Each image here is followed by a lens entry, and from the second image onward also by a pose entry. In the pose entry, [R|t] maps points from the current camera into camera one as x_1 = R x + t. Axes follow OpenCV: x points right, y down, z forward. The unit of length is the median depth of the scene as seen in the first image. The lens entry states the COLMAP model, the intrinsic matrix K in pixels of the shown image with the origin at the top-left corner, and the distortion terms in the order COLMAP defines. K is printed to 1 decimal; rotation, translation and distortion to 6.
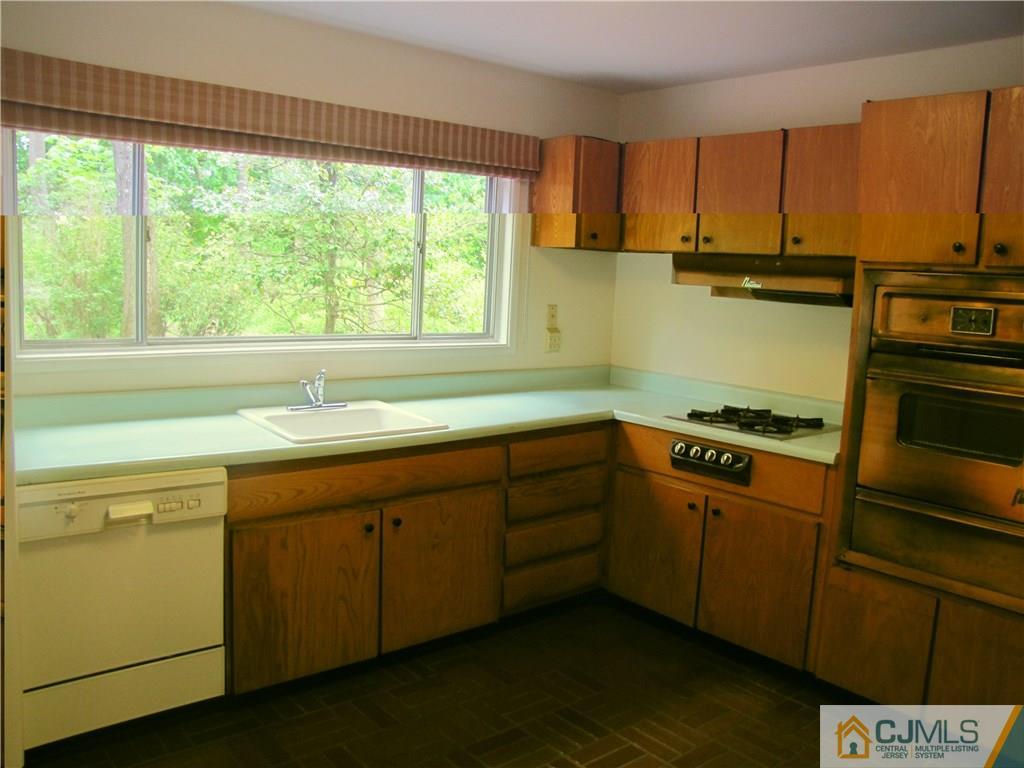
lens RADIAL K [[869.2, 0, 527.2], [0, 869.2, 379.0], [0, 0, 1]] dist [-0.187927, 0.174173]
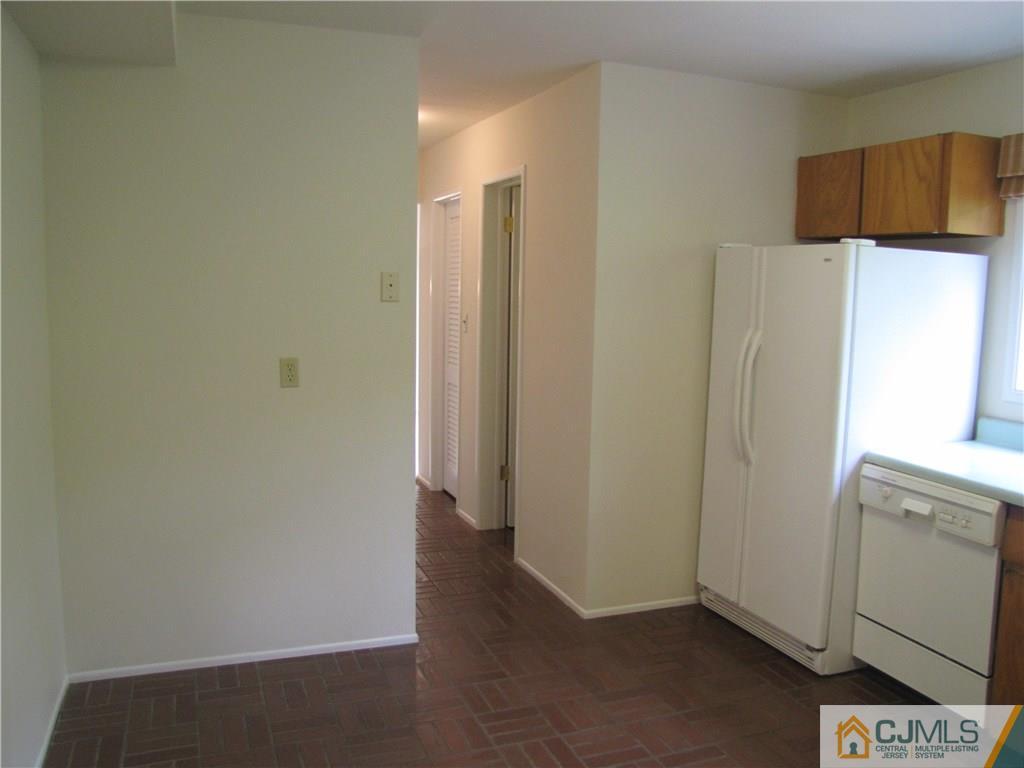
lens RADIAL K [[869.2, 0, 527.2], [0, 869.2, 379.0], [0, 0, 1]] dist [-0.187927, 0.174173]
pose [[-0.322579, 0.050195, -0.945211, 0.593859], [-0.153217, 0.982655, 0.104473, -0.045804], [0.934060, 0.178523, -0.309293, 0.577680]]
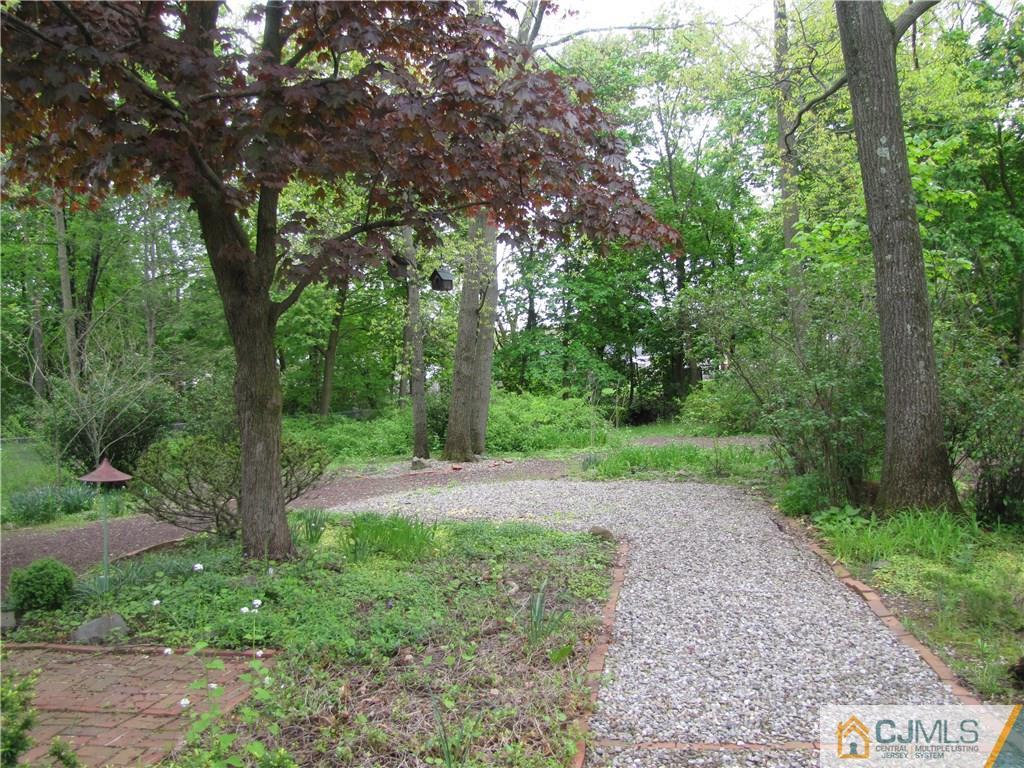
lens RADIAL K [[869.2, 0, 527.2], [0, 869.2, 379.0], [0, 0, 1]] dist [-0.187927, 0.174173]
pose [[0.643593, -0.070692, -0.762096, -0.573024], [-0.032554, 0.992296, -0.119538, -0.155425], [0.764675, 0.101743, 0.636333, 1.324481]]
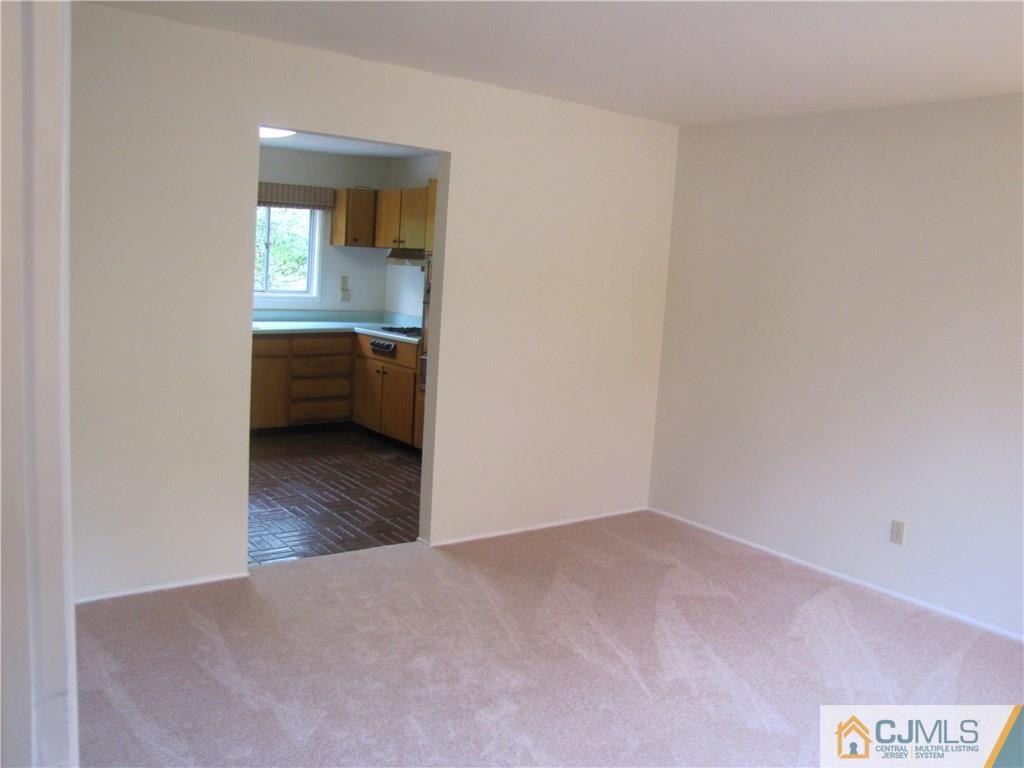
lens RADIAL K [[869.2, 0, 527.2], [0, 869.2, 379.0], [0, 0, 1]] dist [-0.187927, 0.174173]
pose [[0.998173, 0.022236, -0.056185, 0.667017], [-0.022201, 0.999753, 0.001255, 0.156380], [0.056199, -0.000005, 0.998420, -1.042256]]
